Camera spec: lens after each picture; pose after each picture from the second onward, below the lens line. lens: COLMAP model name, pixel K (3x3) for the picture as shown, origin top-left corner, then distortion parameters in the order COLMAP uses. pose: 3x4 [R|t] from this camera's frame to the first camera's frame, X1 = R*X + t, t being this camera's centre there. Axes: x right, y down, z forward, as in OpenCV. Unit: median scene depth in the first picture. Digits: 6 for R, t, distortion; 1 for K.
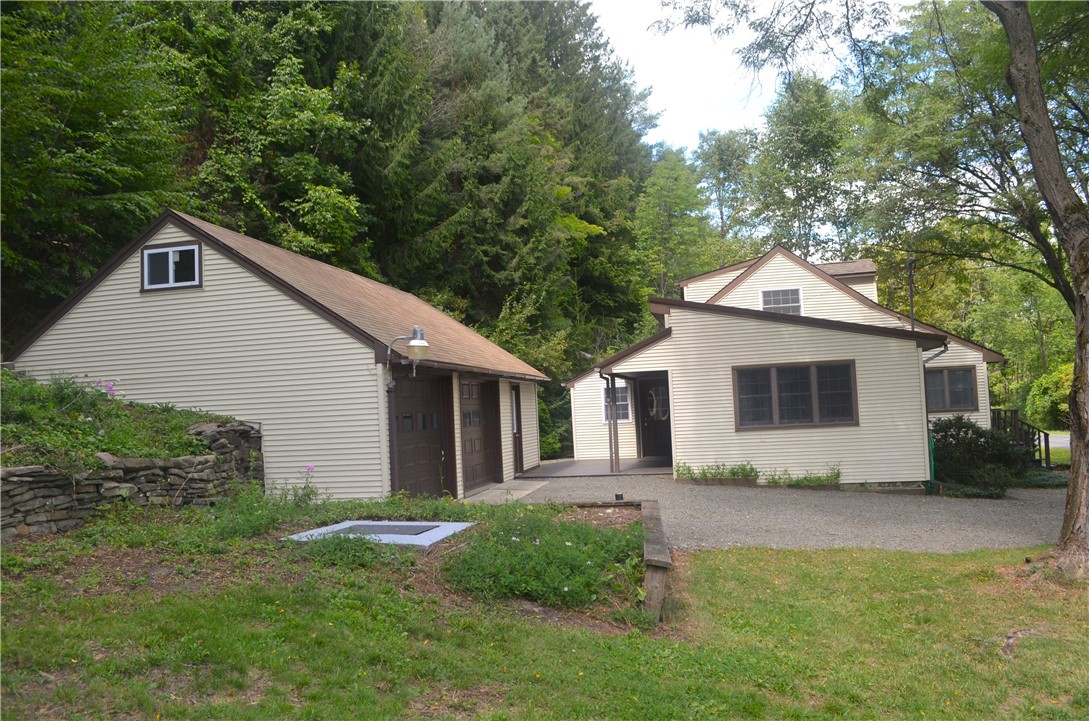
lens RADIAL K [[846.5, 0, 543.5], [0, 846.5, 360.6], [0, 0, 1]] dist [-0.062993, -0.006427]
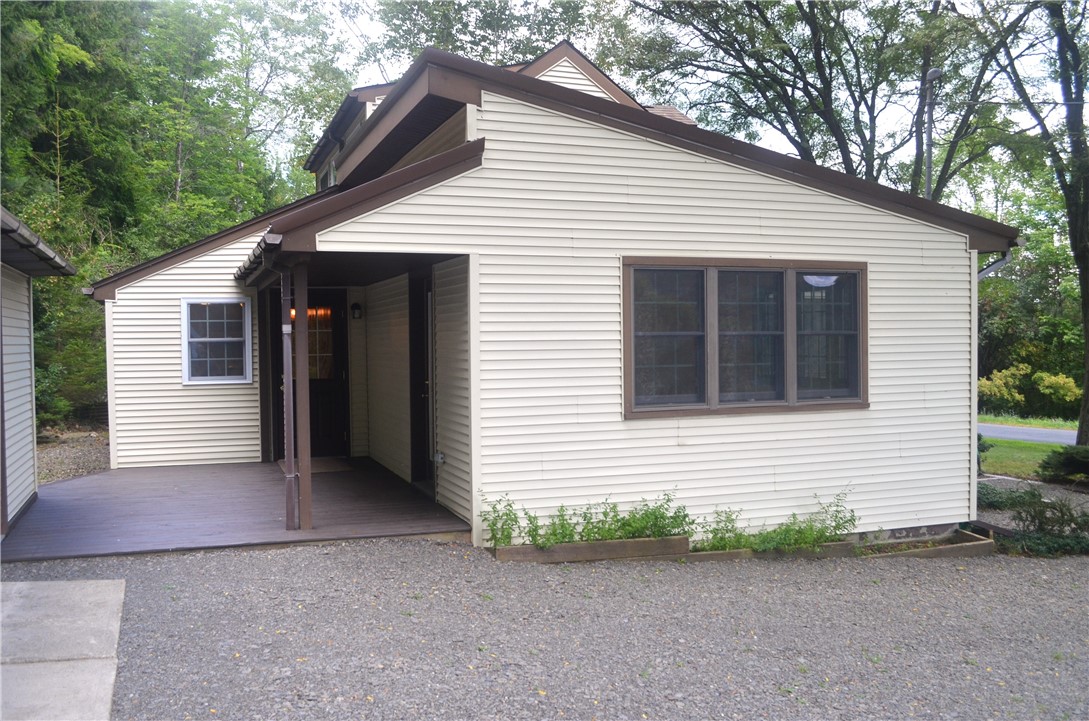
lens RADIAL K [[994.8, 0, 545.6], [0, 994.8, 356.6], [0, 0, 1]] dist [-0.081062, 0.000000]
pose [[0.842681, 0.028486, 0.537659, -0.059413], [-0.059256, 0.997440, 0.040026, 0.037239], [-0.535142, -0.065588, 0.842212, 0.621610]]
